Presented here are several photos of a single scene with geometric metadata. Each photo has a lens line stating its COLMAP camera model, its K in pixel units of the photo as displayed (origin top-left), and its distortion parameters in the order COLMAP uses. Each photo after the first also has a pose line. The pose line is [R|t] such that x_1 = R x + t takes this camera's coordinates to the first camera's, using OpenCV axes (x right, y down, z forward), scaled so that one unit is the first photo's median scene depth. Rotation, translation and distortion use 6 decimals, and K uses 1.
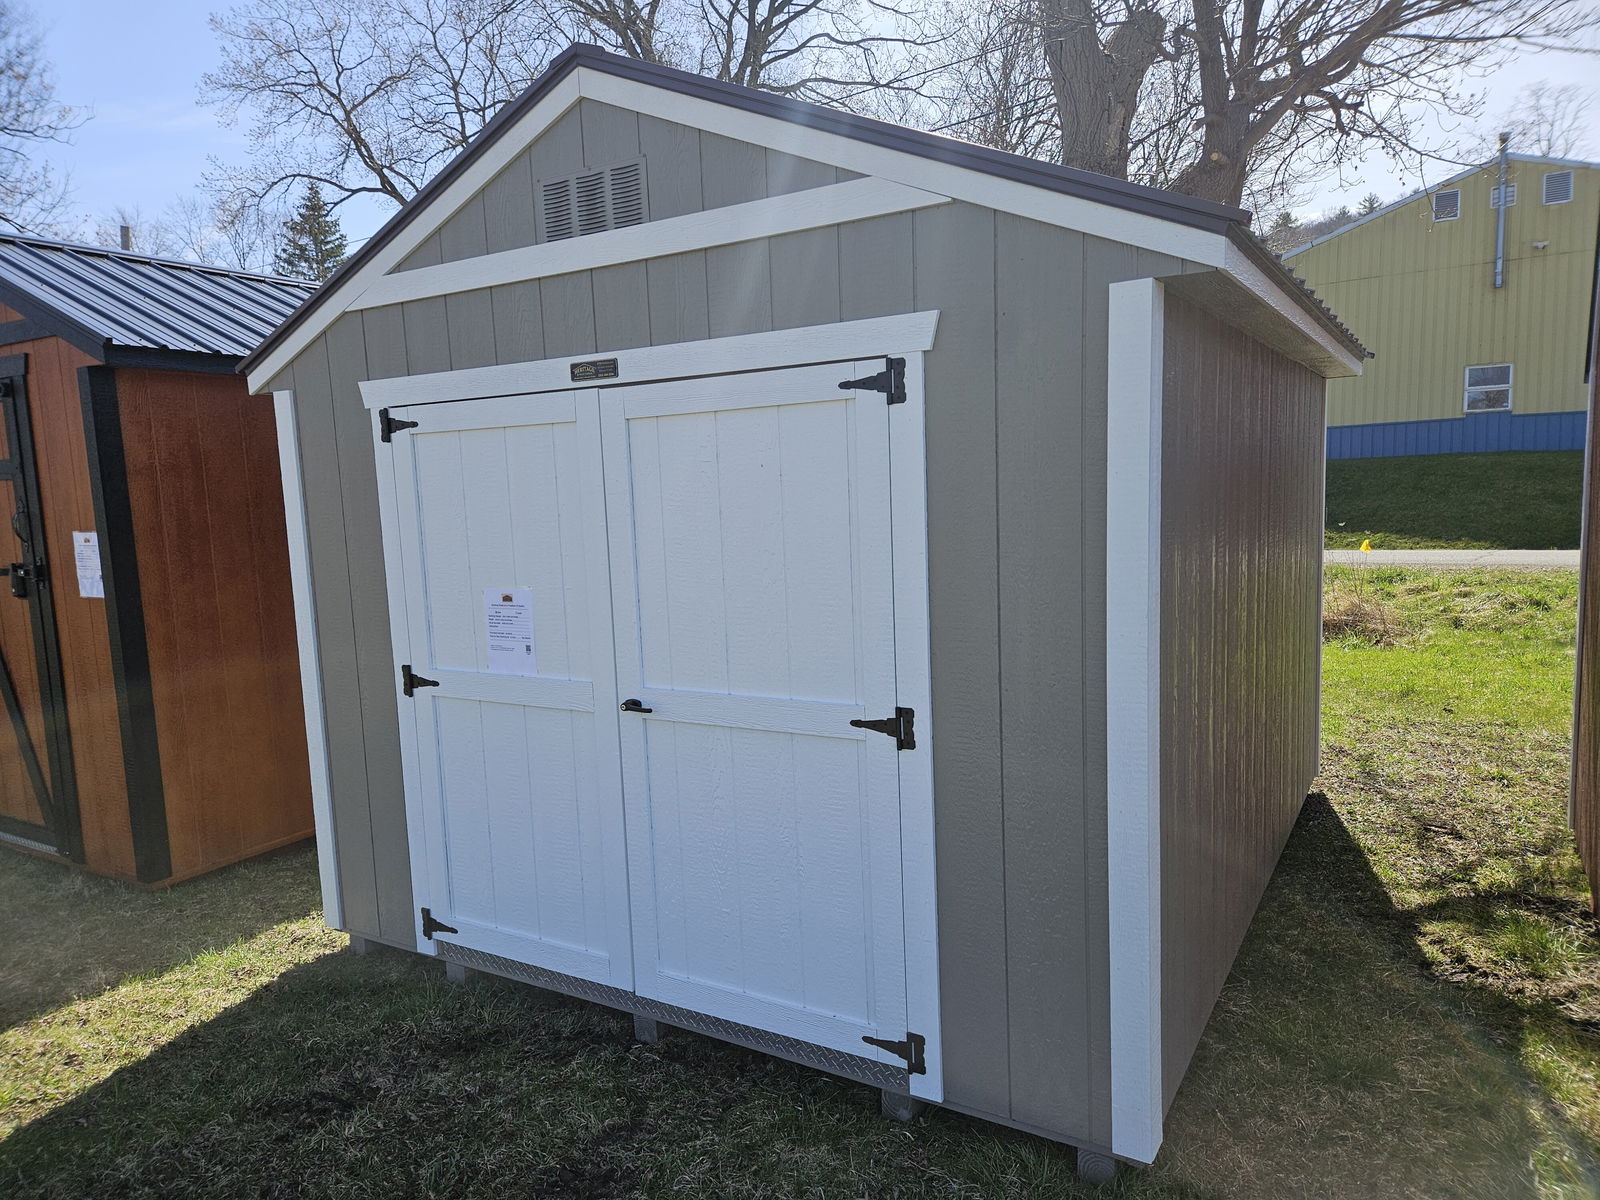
lens RADIAL K [[1077.1, 0, 796.9], [0, 1077.1, 625.5], [0, 0, 1]] dist [0.025592, -0.010968]
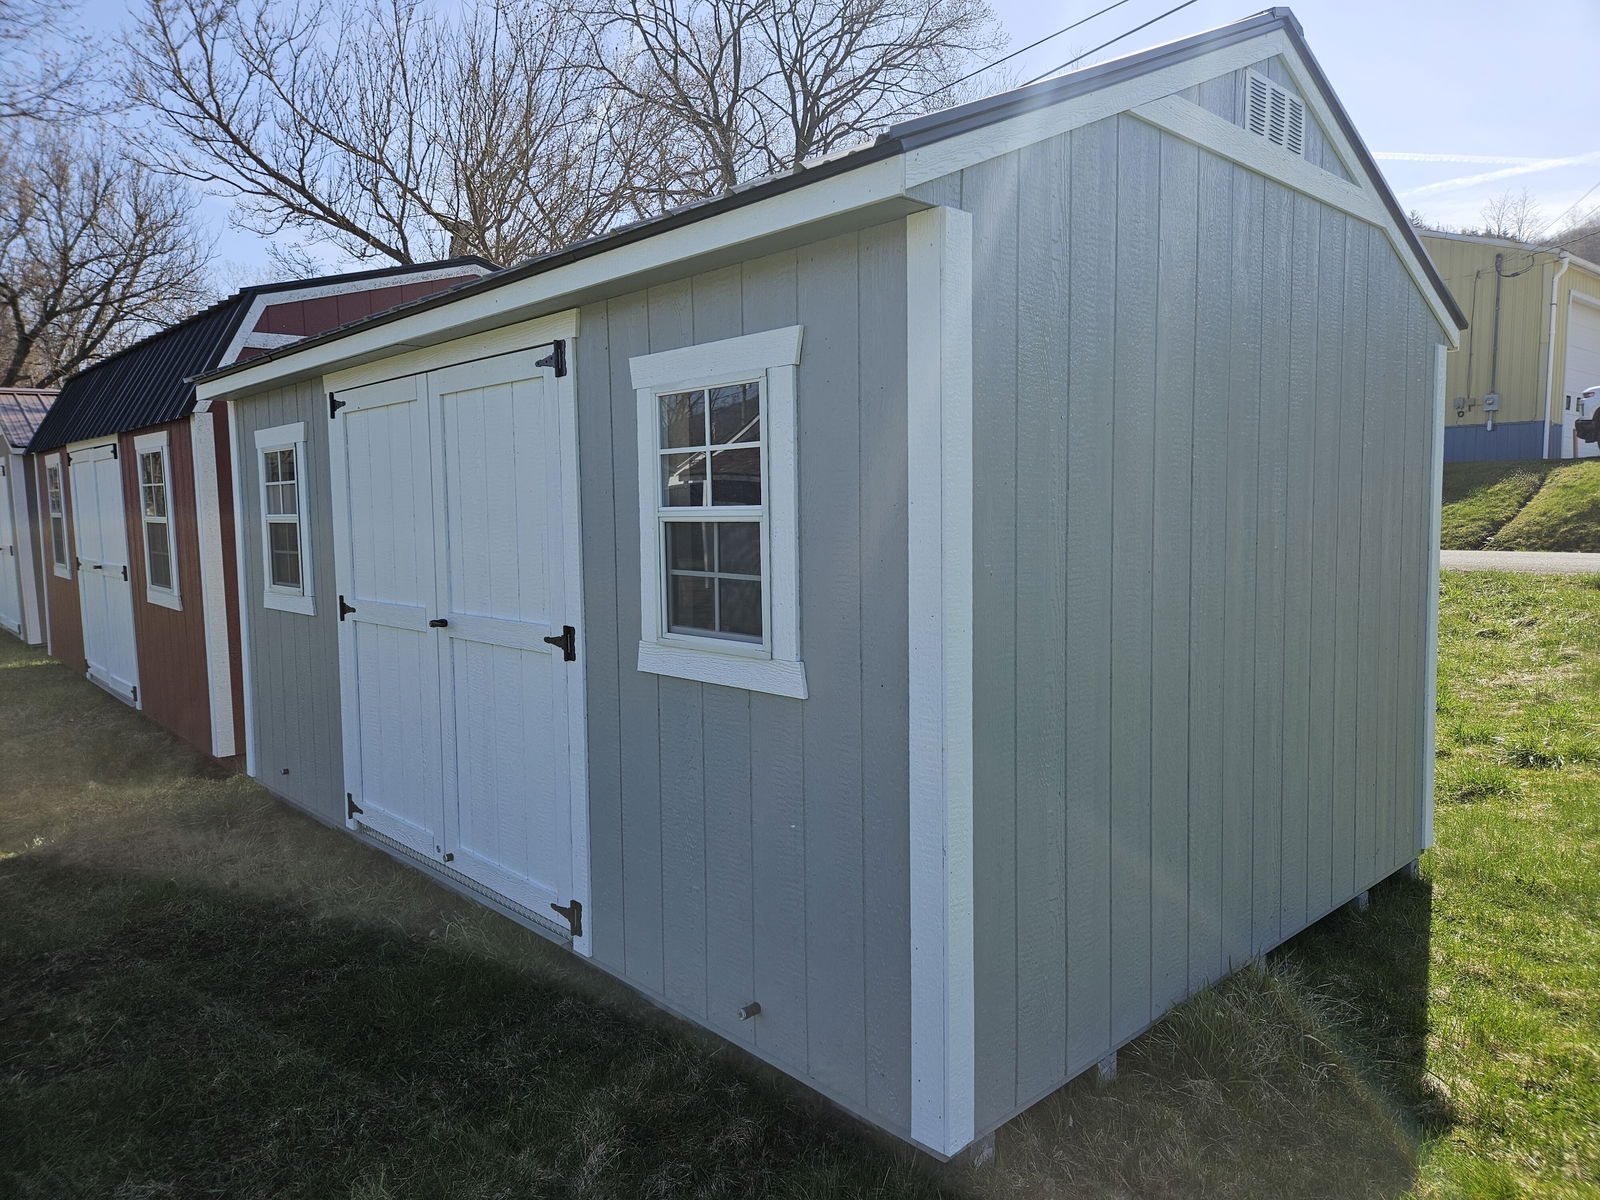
lens RADIAL K [[1077.1, 0, 808.0], [0, 1077.1, 599.3], [0, 0, 1]] dist [0.025592, -0.010968]
pose [[0.966101, 0.043893, -0.254407, 0.606341], [-0.052281, 0.998286, -0.026300, 0.057267], [0.252817, 0.038709, 0.966740, -0.100161]]
